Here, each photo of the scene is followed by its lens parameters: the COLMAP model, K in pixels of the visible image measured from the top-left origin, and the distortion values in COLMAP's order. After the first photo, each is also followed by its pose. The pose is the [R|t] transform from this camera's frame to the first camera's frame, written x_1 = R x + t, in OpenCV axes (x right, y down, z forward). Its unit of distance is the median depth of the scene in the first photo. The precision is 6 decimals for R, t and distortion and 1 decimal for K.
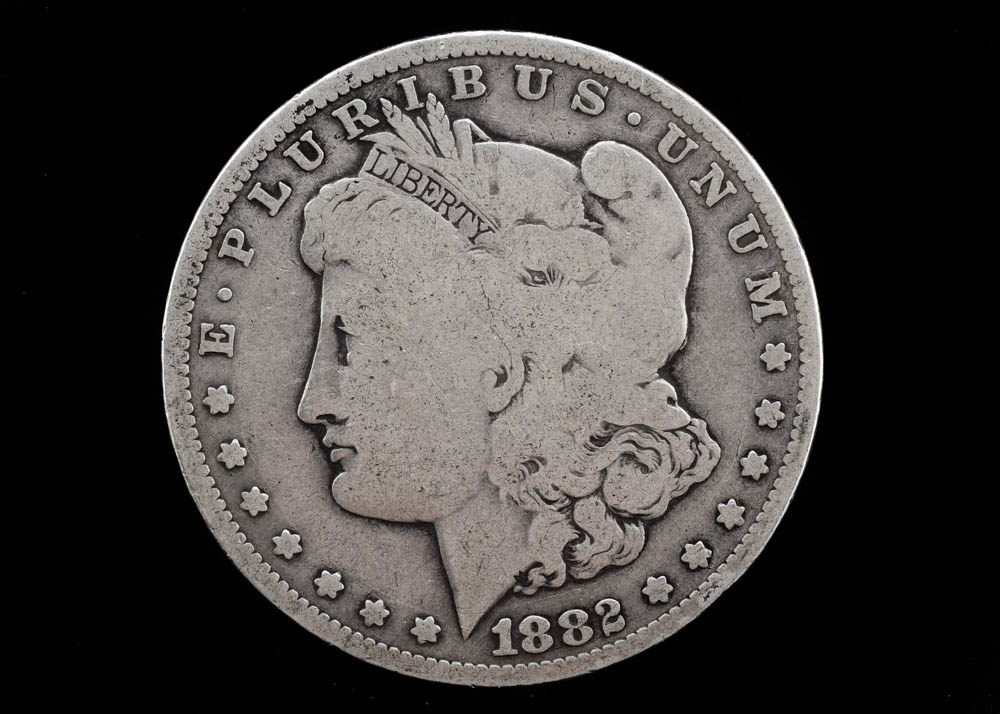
lens RADIAL K [[2917.2, 0, 500.3], [0, 2917.2, 358.4], [0, 0, 1]] dist [-0.361529, 0.000000]
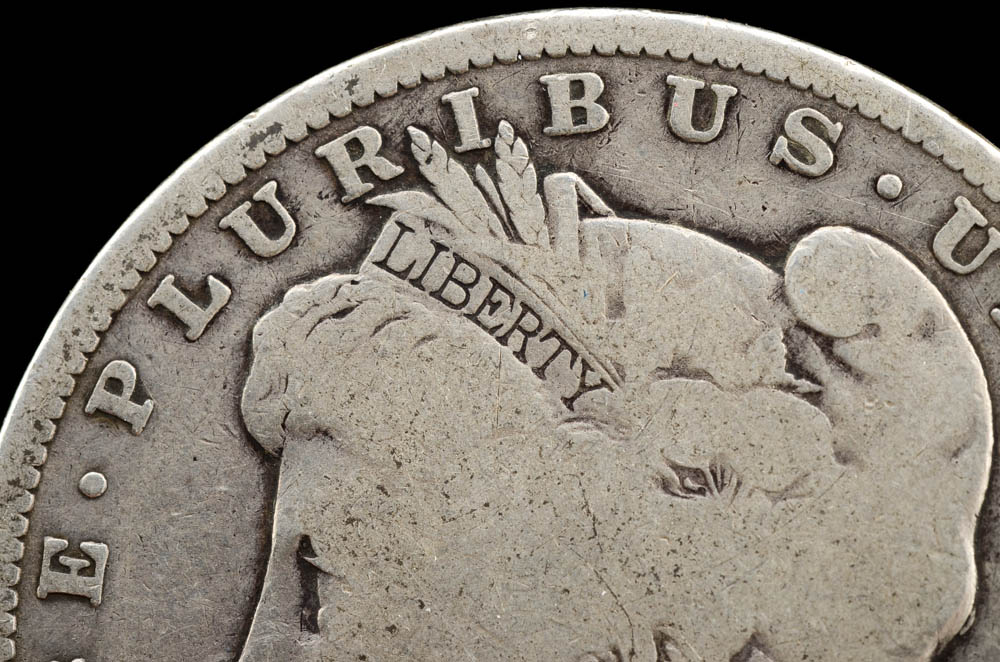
lens RADIAL K [[2596.8, 0, 500.4], [0, 2596.8, 332.8], [0, 0, 1]] dist [-0.018374, 0.000000]
pose [[0.998590, 0.050653, -0.015871, -0.015178], [-0.052344, 0.989346, -0.135849, 0.010926], [0.008821, 0.136488, 0.990602, 0.536416]]
